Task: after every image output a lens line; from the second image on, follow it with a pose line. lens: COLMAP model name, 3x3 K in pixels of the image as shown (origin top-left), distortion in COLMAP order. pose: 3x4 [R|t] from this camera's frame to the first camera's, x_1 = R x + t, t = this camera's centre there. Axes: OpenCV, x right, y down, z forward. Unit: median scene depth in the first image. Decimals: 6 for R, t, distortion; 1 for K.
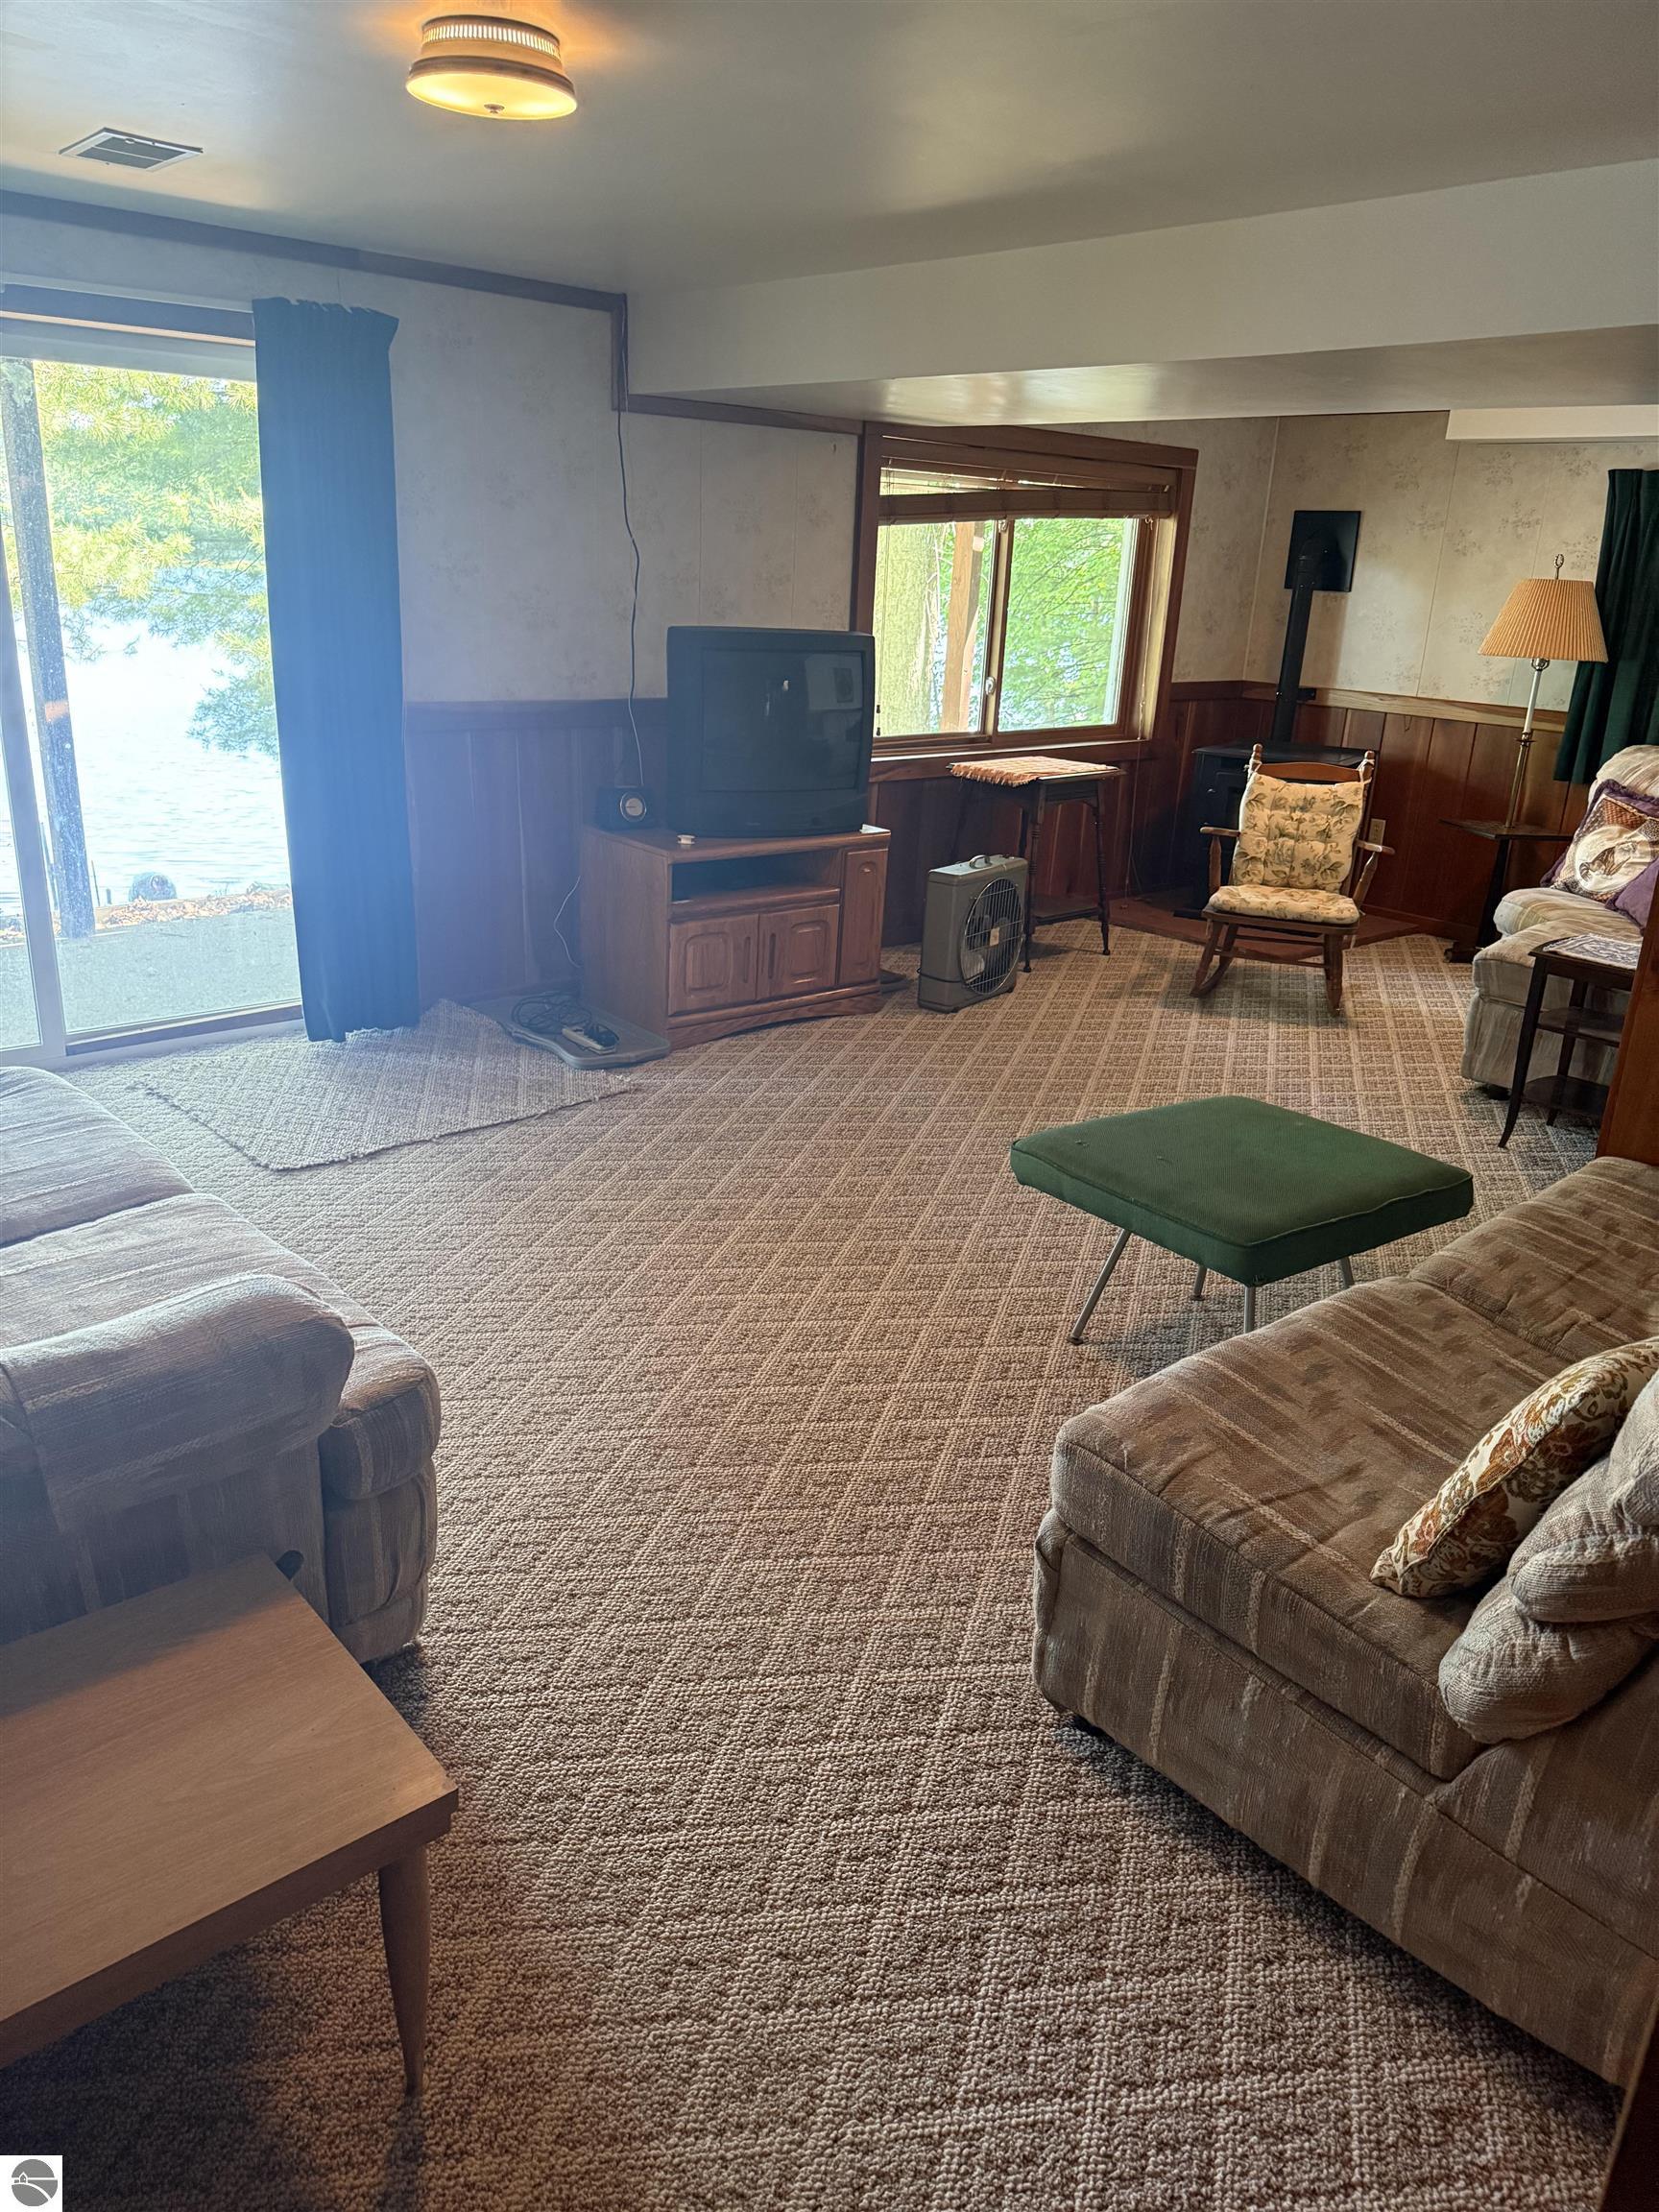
lens RADIAL K [[1543.3, 0, 829.5], [0, 1543.3, 1106.0], [0, 0, 1]] dist [-0.000971, -0.035906]
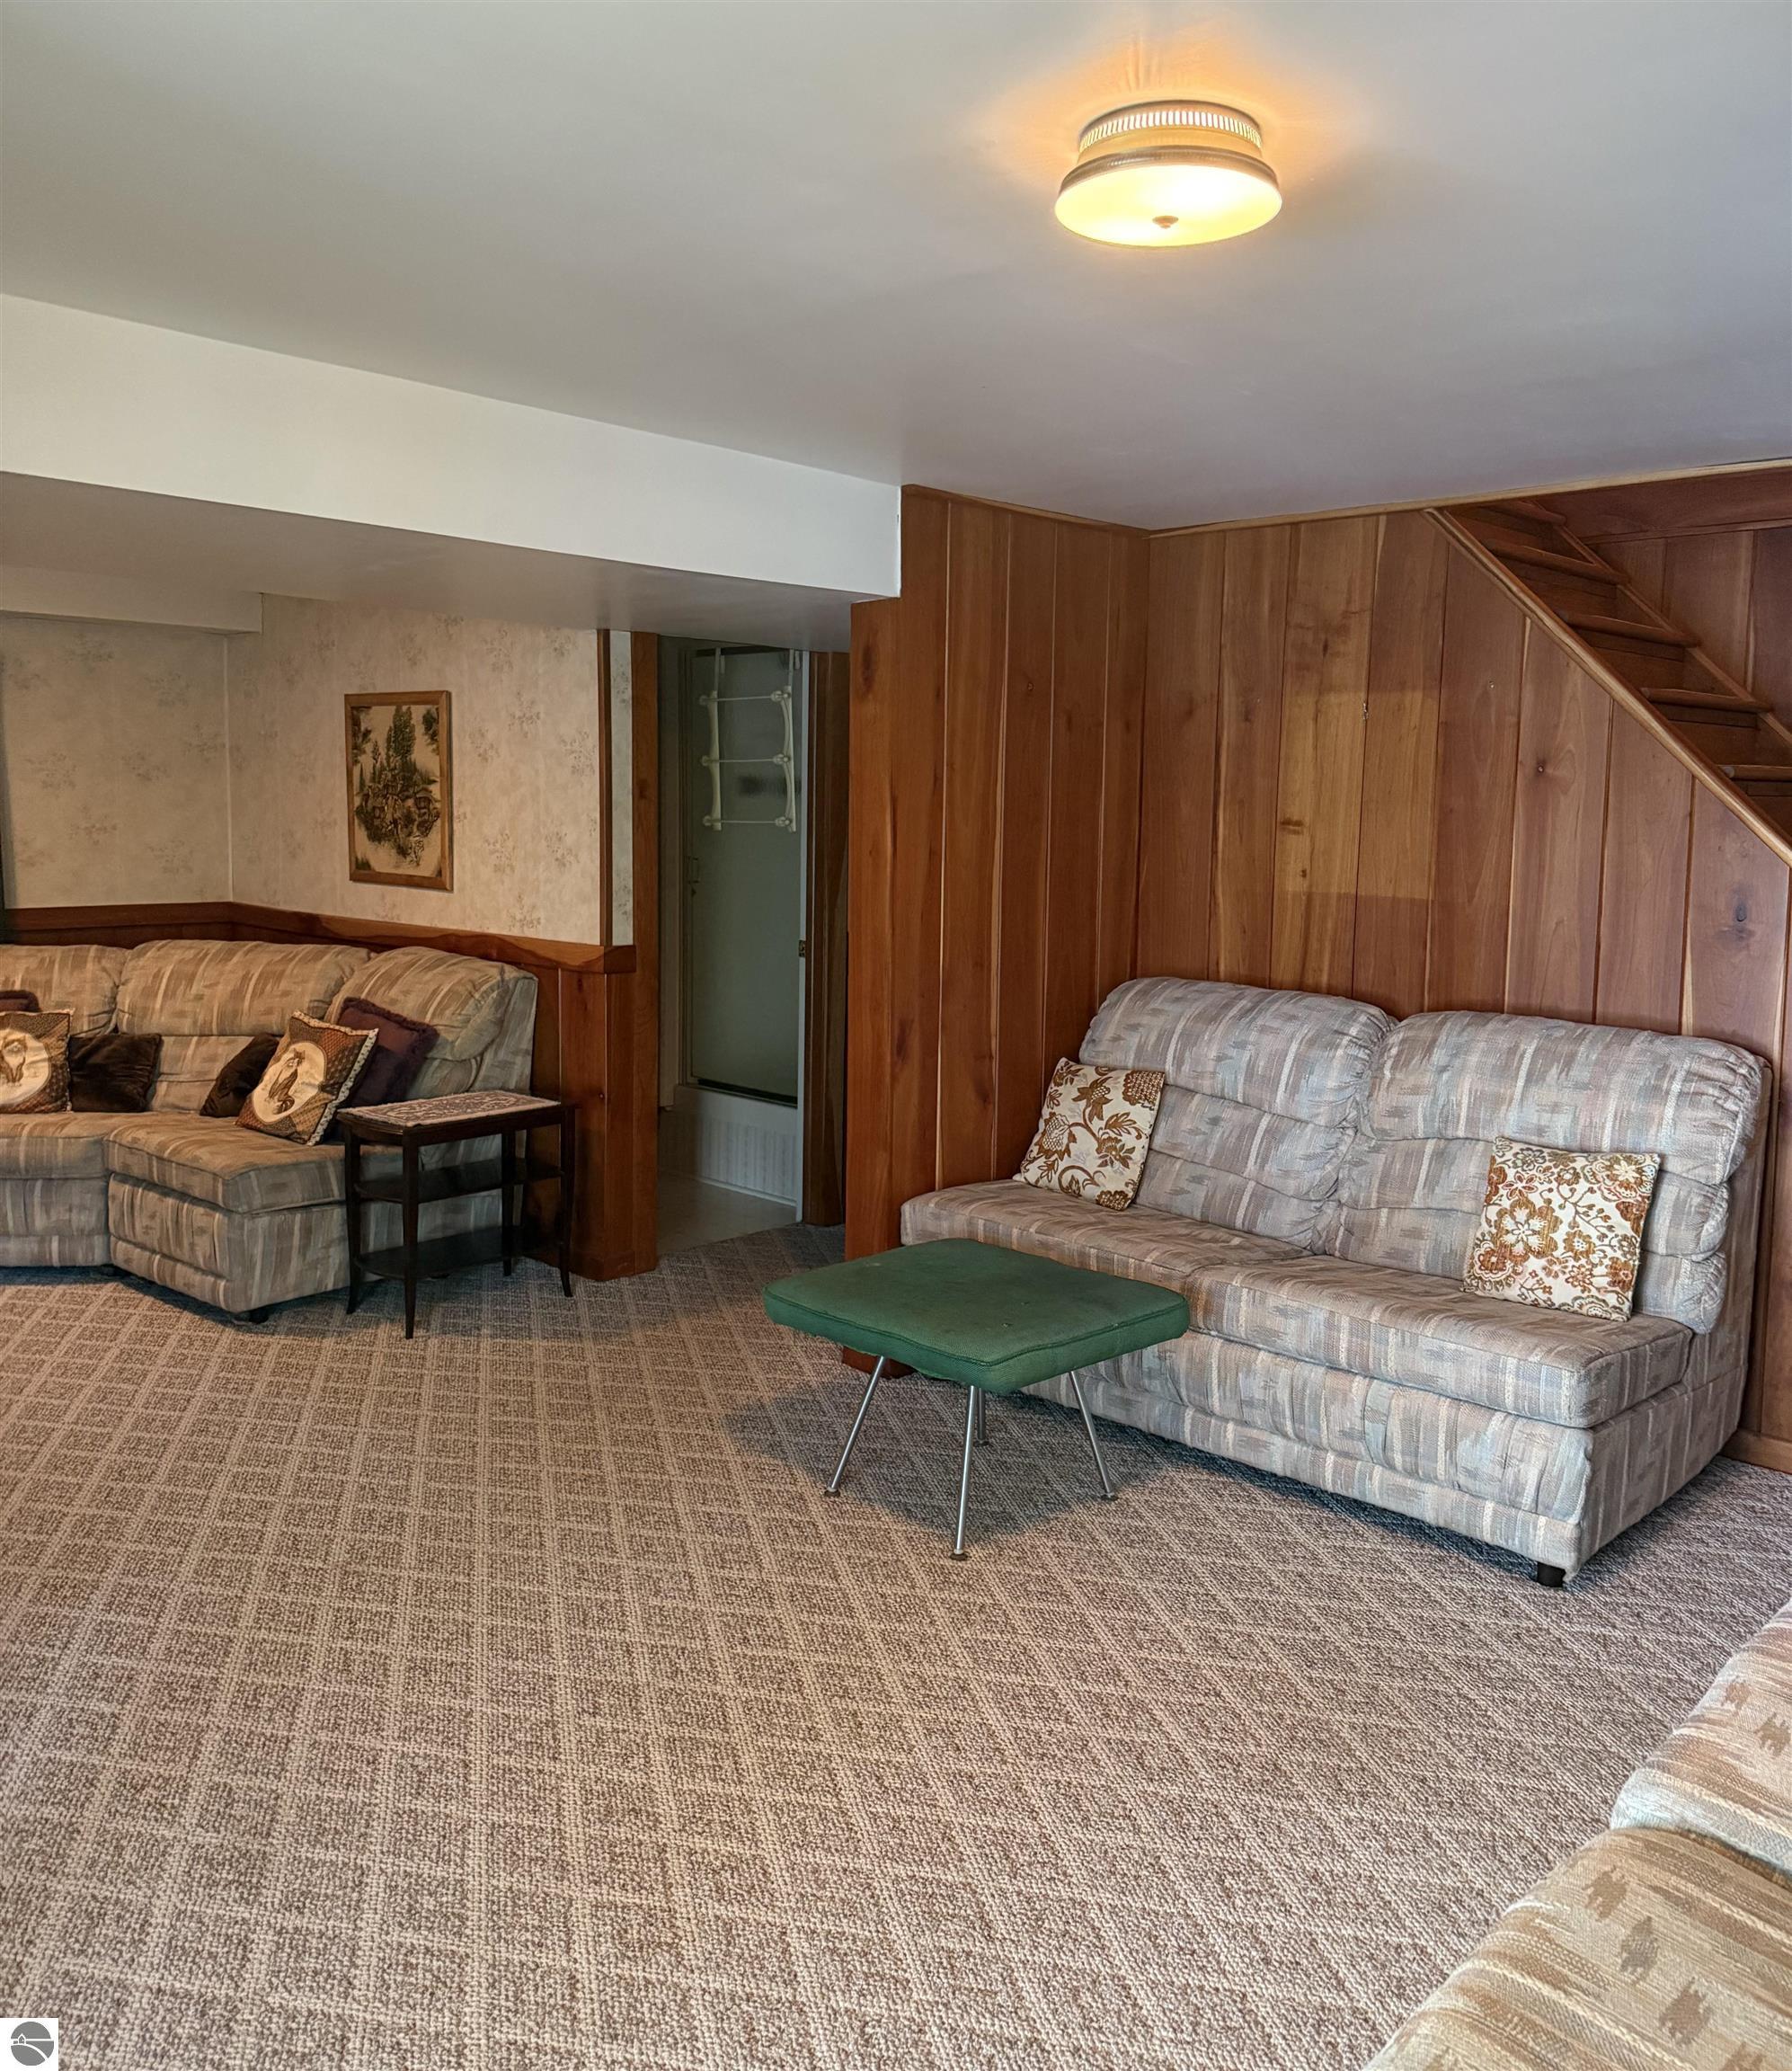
lens RADIAL K [[1614.2, 0, 895.0], [0, 1614.2, 974.2], [0, 0, 1]] dist [-0.002385, -0.001779]
pose [[-0.070740, -0.145045, 0.986893, -0.730516], [0.312628, 0.936300, 0.160019, -0.339614], [-0.947238, 0.319850, -0.020888, 0.901313]]
